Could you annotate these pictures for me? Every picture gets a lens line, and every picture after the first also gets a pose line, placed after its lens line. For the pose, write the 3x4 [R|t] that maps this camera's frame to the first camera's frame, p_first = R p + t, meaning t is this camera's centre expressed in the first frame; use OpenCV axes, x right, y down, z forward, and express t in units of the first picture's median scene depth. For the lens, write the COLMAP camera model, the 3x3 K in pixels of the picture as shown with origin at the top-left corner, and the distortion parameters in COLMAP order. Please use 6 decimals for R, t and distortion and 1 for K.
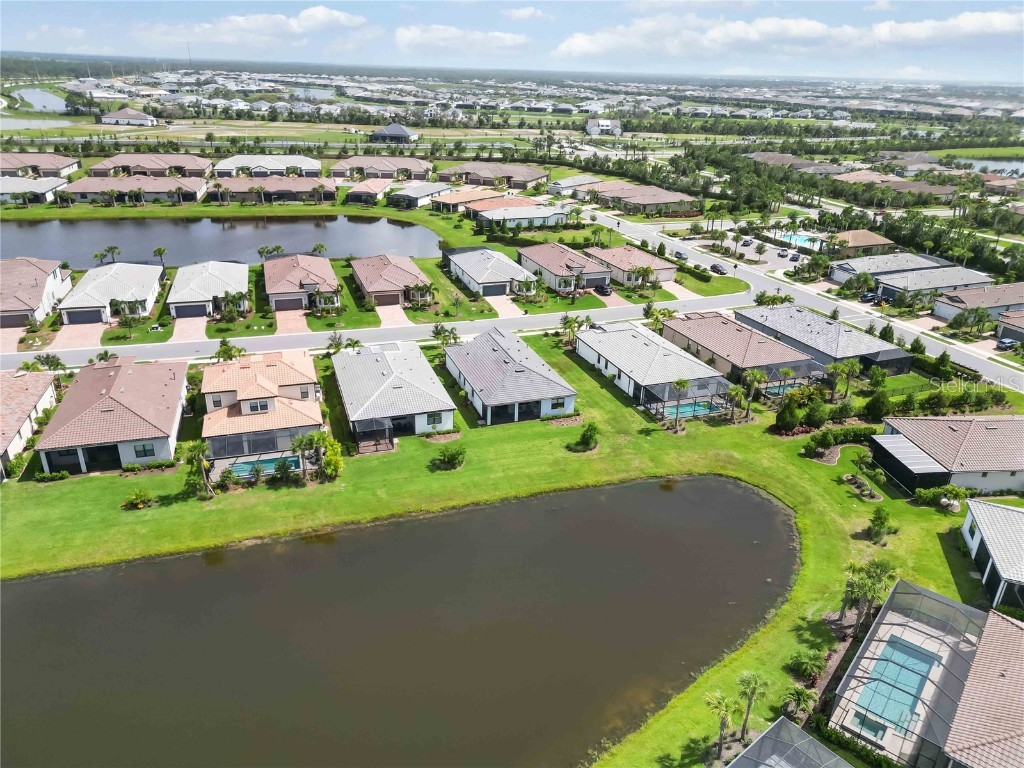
lens RADIAL K [[711.2, 0, 514.5], [0, 711.2, 382.5], [0, 0, 1]] dist [0.079322, -0.084849]
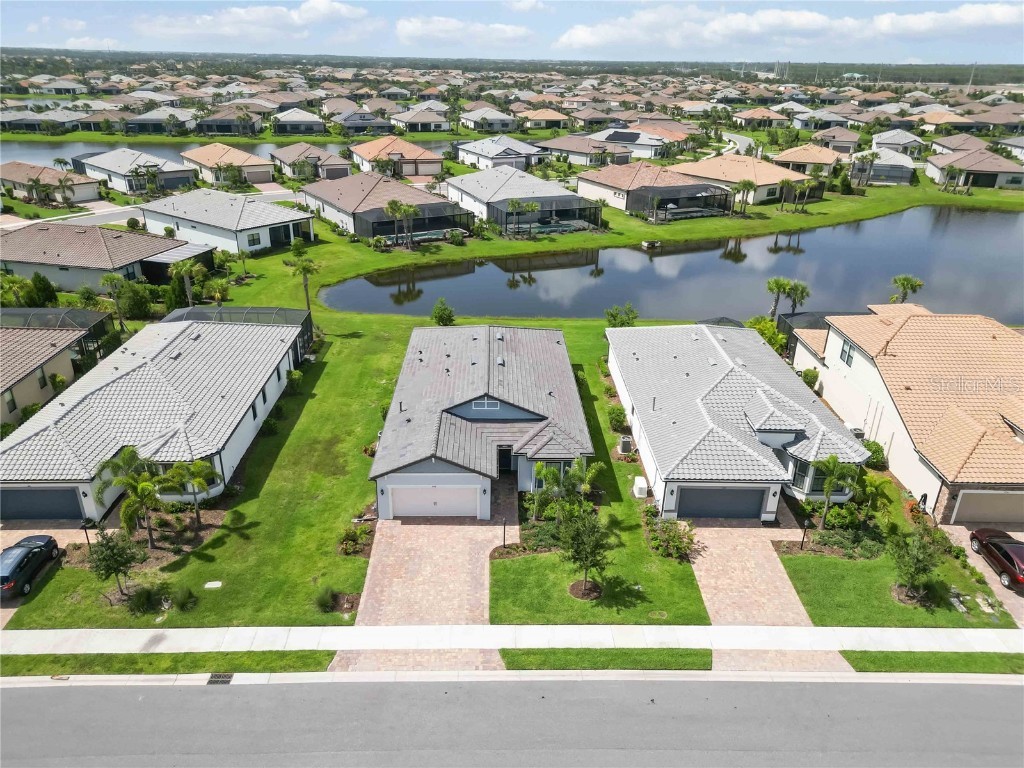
lens RADIAL K [[721.9, 0, 507.2], [0, 721.9, 382.8], [0, 0, 1]] dist [0.063191, -0.068307]
pose [[-0.946687, -0.165758, 0.276240, -0.090015], [0.092435, 0.681658, 0.725808, -0.206597], [-0.308610, 0.712647, -0.629995, 0.692822]]
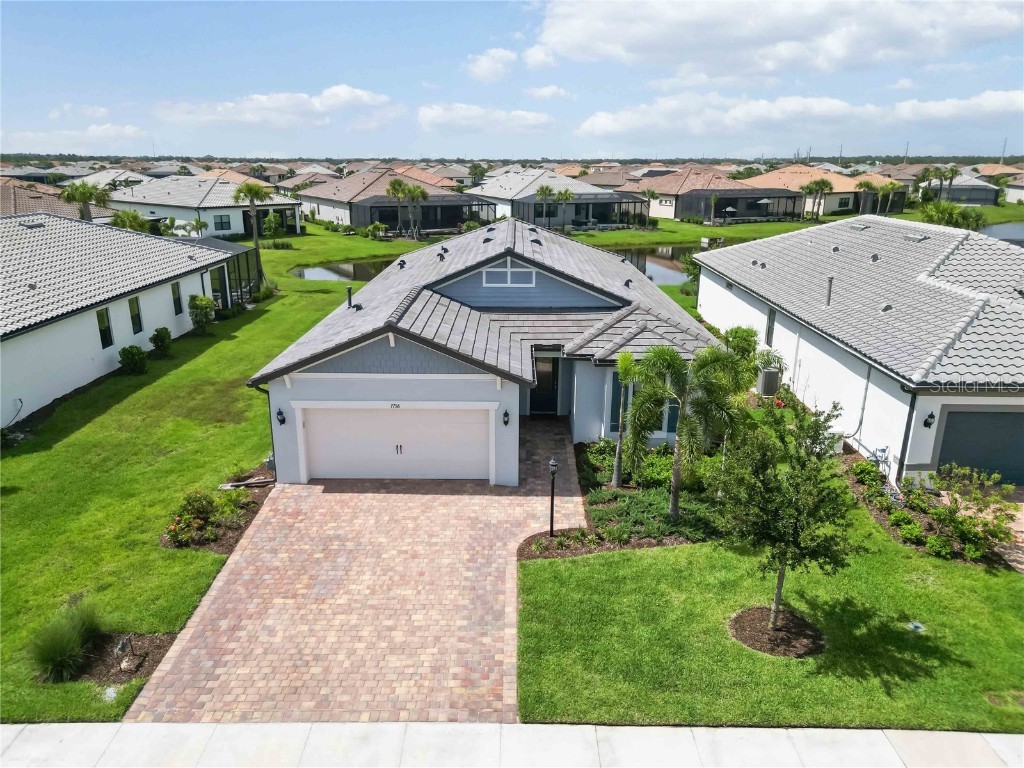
lens RADIAL K [[721.9, 0, 507.2], [0, 721.9, 382.8], [0, 0, 1]] dist [0.063191, -0.068307]
pose [[-0.936903, -0.128603, 0.325076, -0.061254], [0.114141, 0.766388, 0.632156, -0.095810], [-0.330432, 0.629373, -0.703352, 0.648707]]
